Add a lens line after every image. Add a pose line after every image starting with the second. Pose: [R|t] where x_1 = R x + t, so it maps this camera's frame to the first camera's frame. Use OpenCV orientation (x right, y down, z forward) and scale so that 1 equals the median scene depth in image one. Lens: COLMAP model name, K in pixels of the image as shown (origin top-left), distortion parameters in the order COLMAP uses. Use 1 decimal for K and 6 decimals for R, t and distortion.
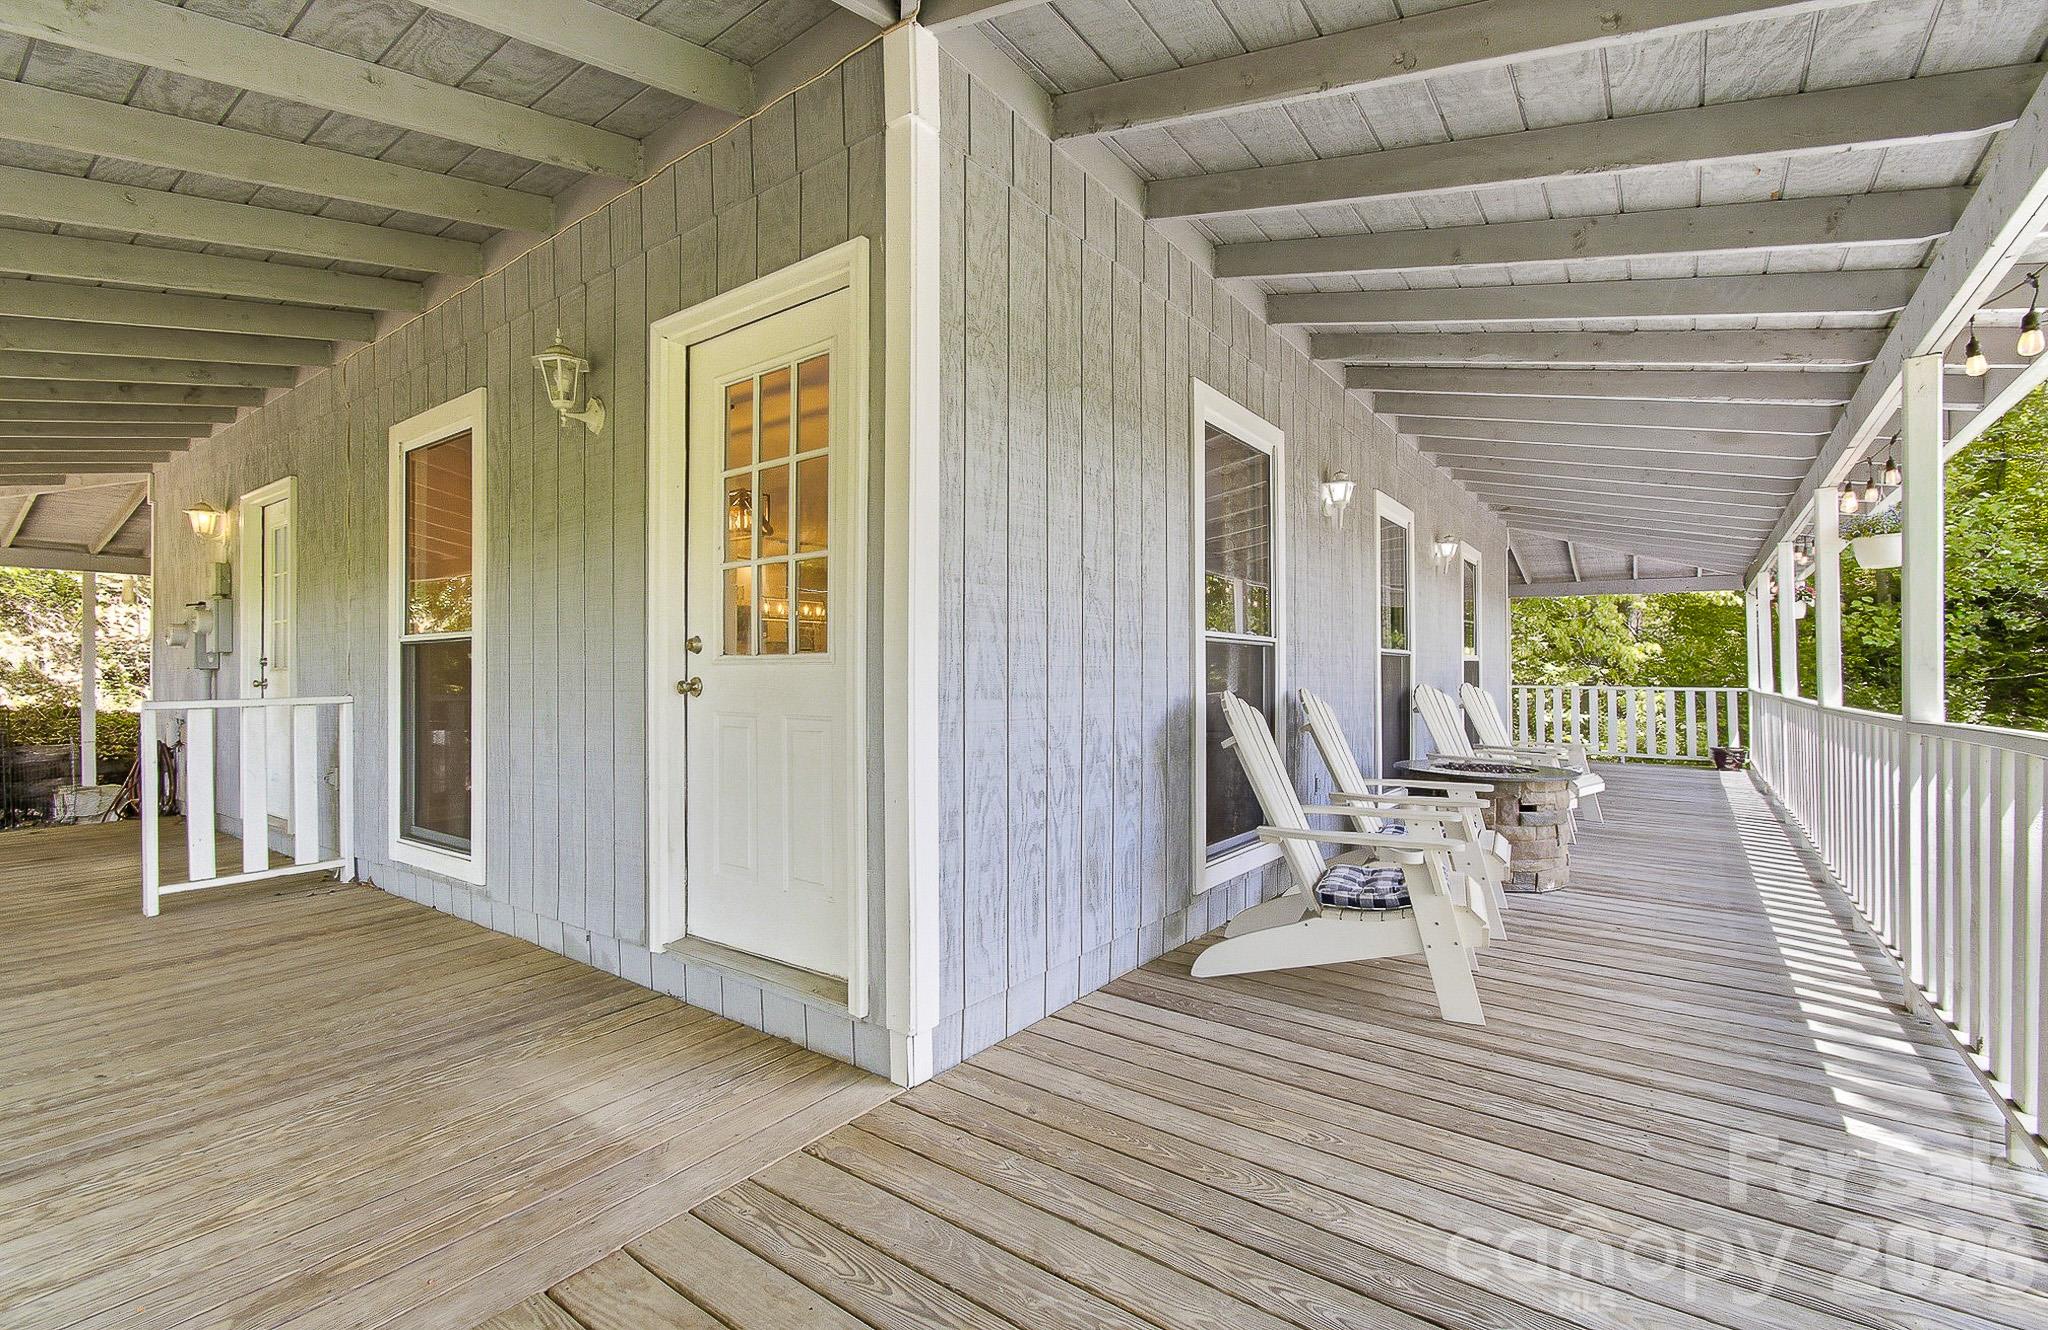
lens RADIAL K [[901.4, 0, 1028.4], [0, 901.4, 669.8], [0, 0, 1]] dist [0.001084, 0.000862]
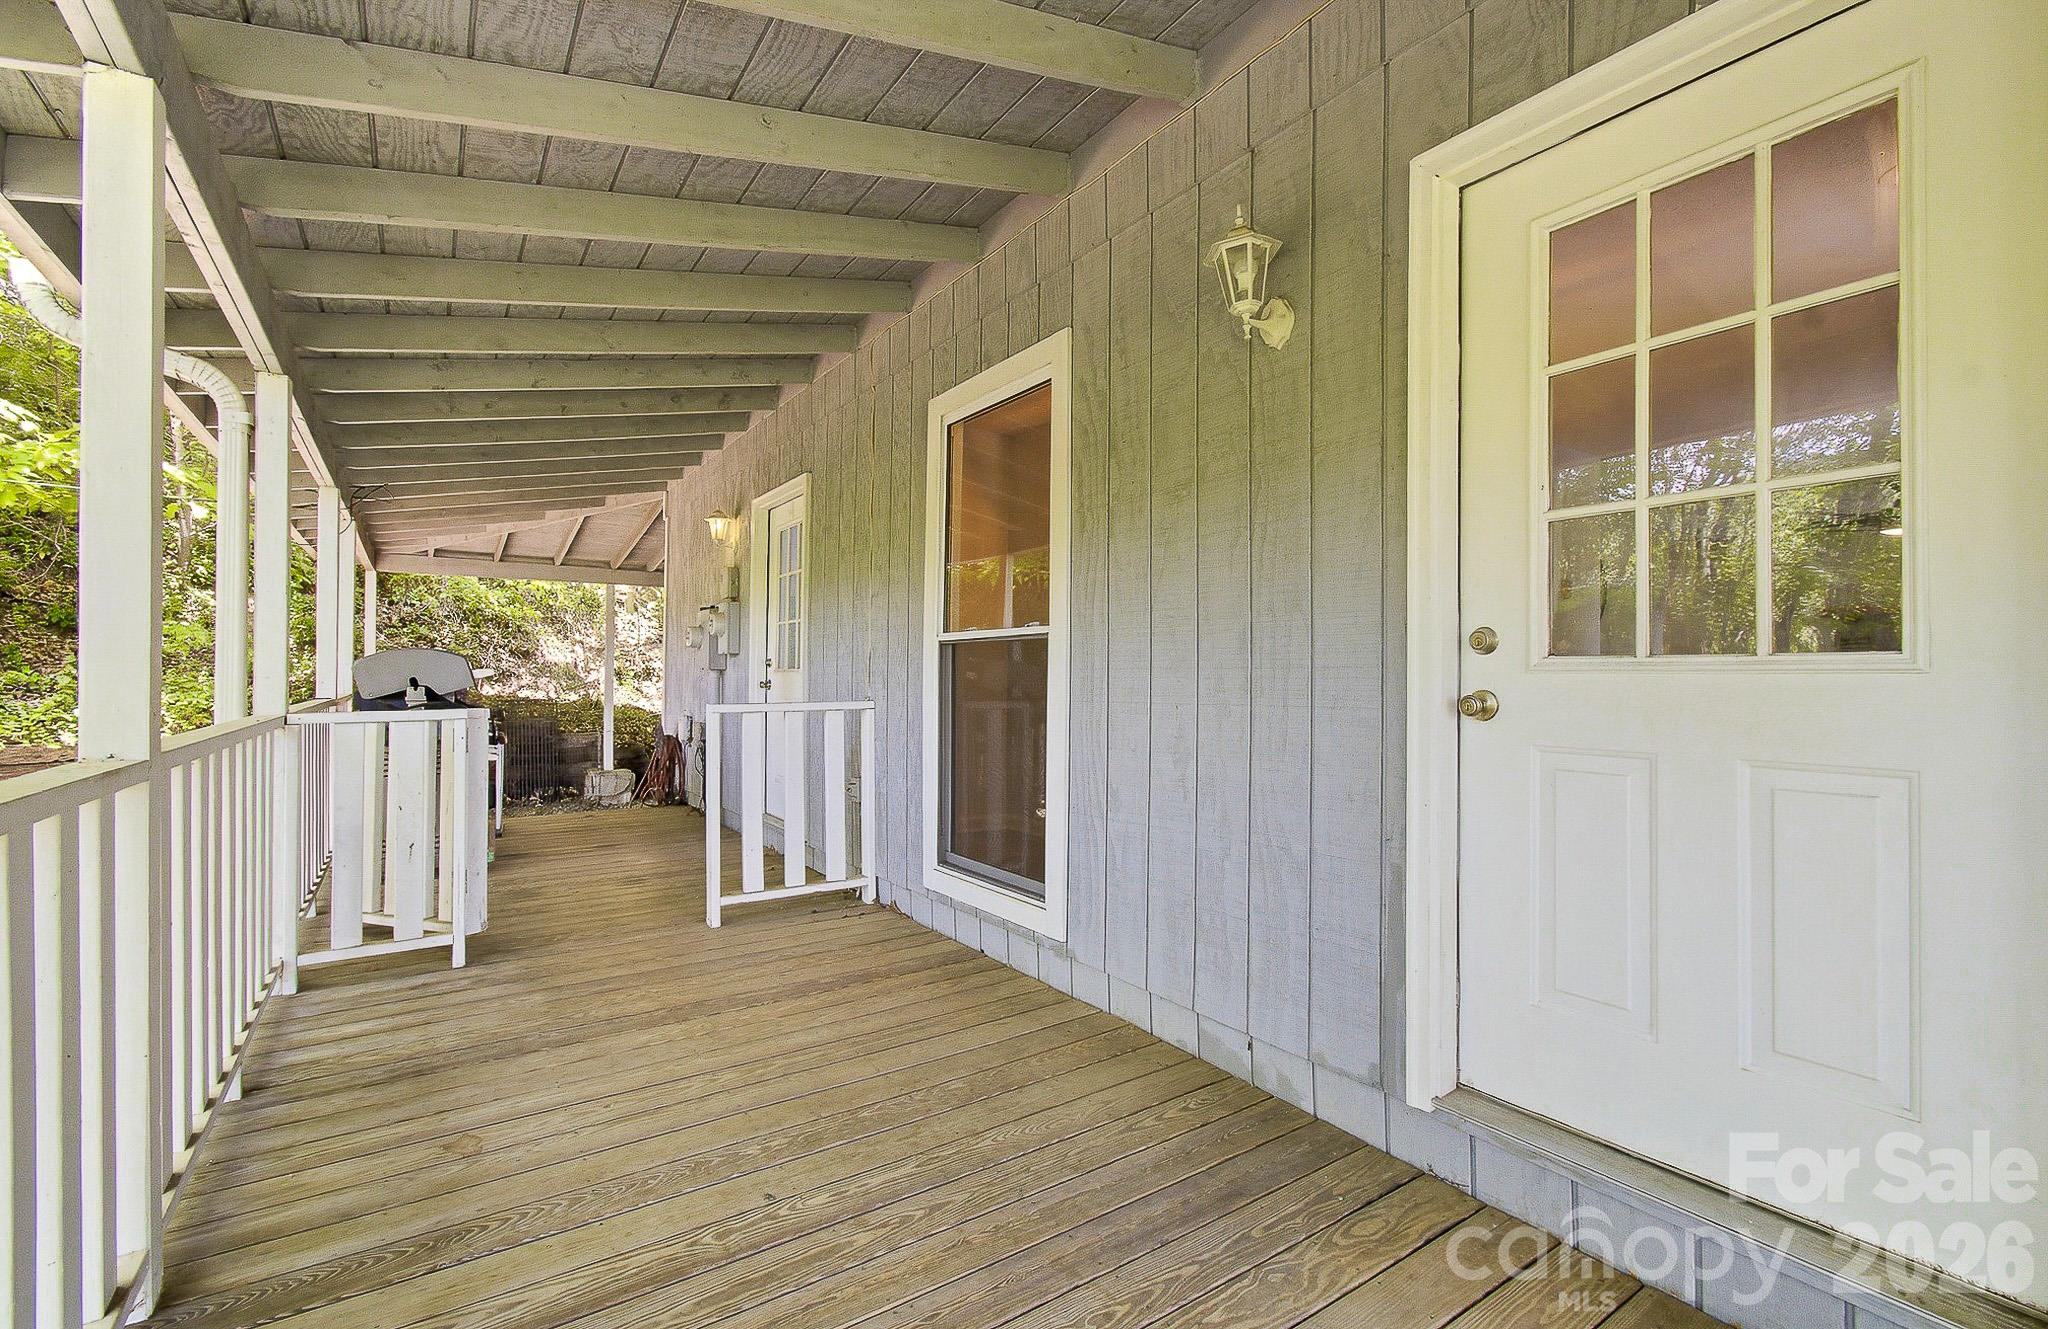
lens RADIAL K [[913.0, 0, 1016.3], [0, 913.0, 666.3], [0, 0, 1]] dist [-0.016191, 0.000266]
pose [[0.937929, 0.006185, -0.346771, -0.435746], [-0.009068, 0.999937, -0.006690, -0.001732], [0.346708, 0.009419, 0.937926, 0.260881]]
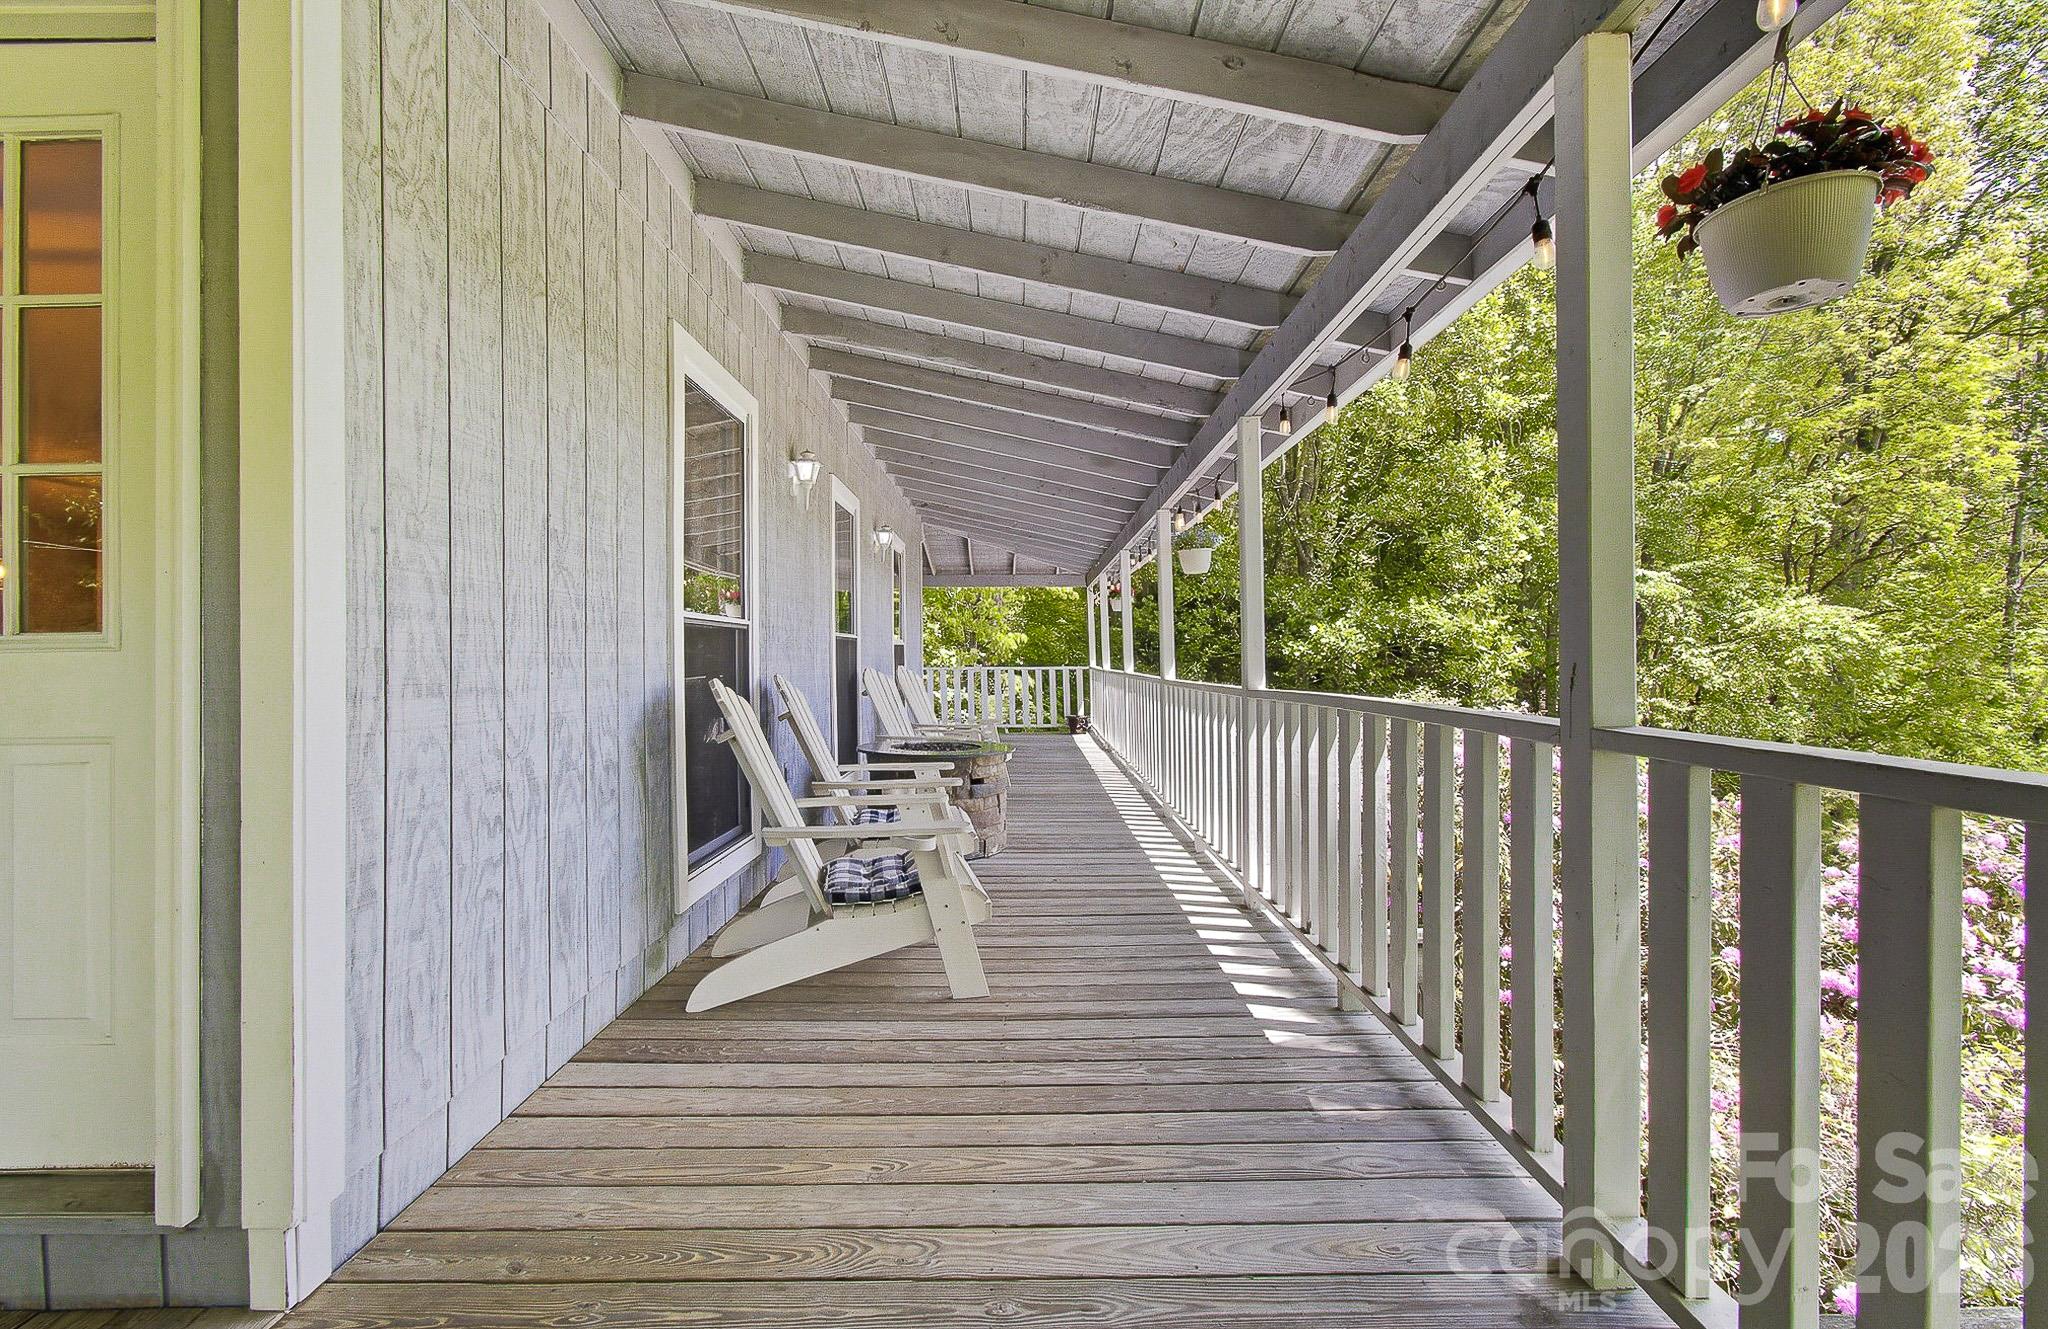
lens RADIAL K [[910.7, 0, 1020.9], [0, 910.7, 645.0], [0, 0, 1]] dist [0.001907, 0.025204]
pose [[0.811885, 0.000656, 0.583818, -0.061863], [0.004329, 0.999965, -0.007143, -0.002052], [-0.583802, 0.008327, 0.811853, 0.095785]]
